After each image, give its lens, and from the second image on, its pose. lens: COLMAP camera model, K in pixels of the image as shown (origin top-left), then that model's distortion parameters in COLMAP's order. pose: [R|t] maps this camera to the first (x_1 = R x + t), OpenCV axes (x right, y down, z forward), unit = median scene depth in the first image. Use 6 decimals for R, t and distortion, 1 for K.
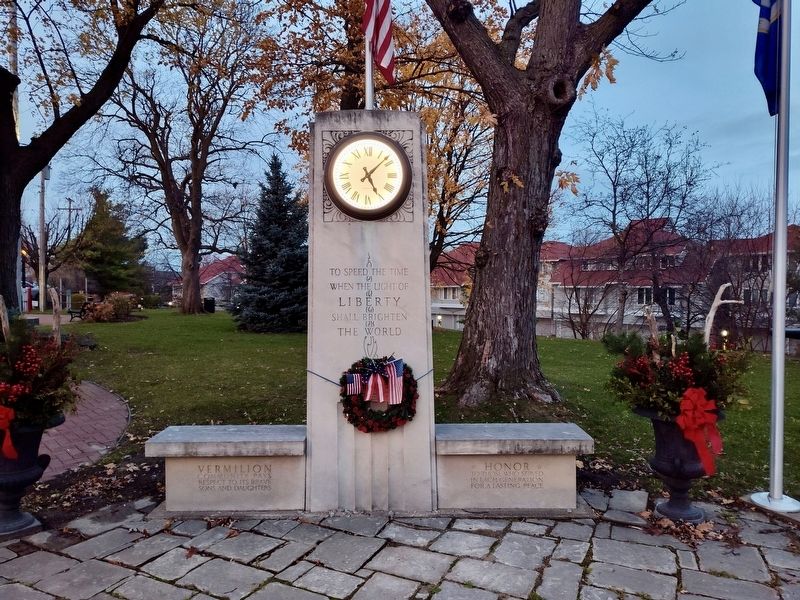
lens RADIAL K [[571.5, 0, 399.9], [0, 571.5, 298.4], [0, 0, 1]] dist [0.051547, -0.059992]
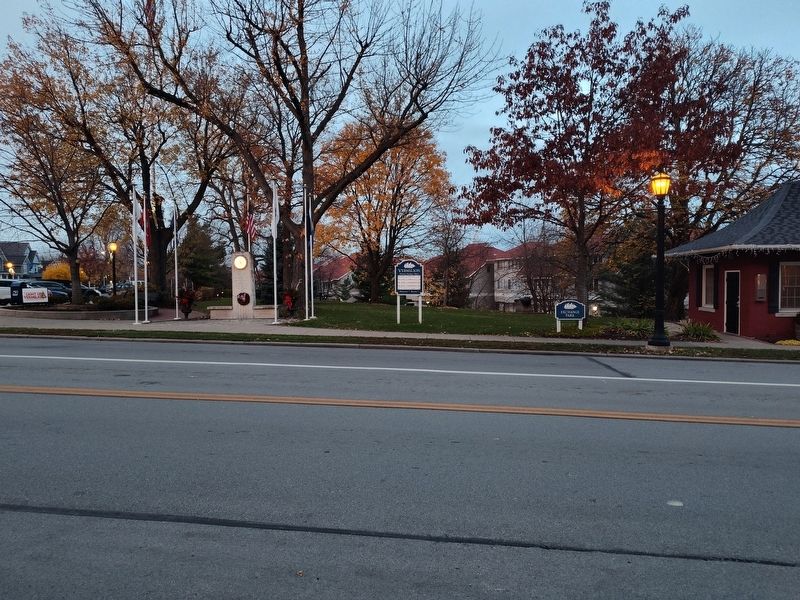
lens RADIAL K [[571.5, 0, 400.1], [0, 571.5, 299.2], [0, 0, 1]] dist [0.051547, -0.059992]
pose [[0.991686, -0.001328, -0.128671, 2.268873], [0.001891, 0.999989, 0.004255, 0.145318], [0.128664, -0.004463, 0.991678, -4.543381]]
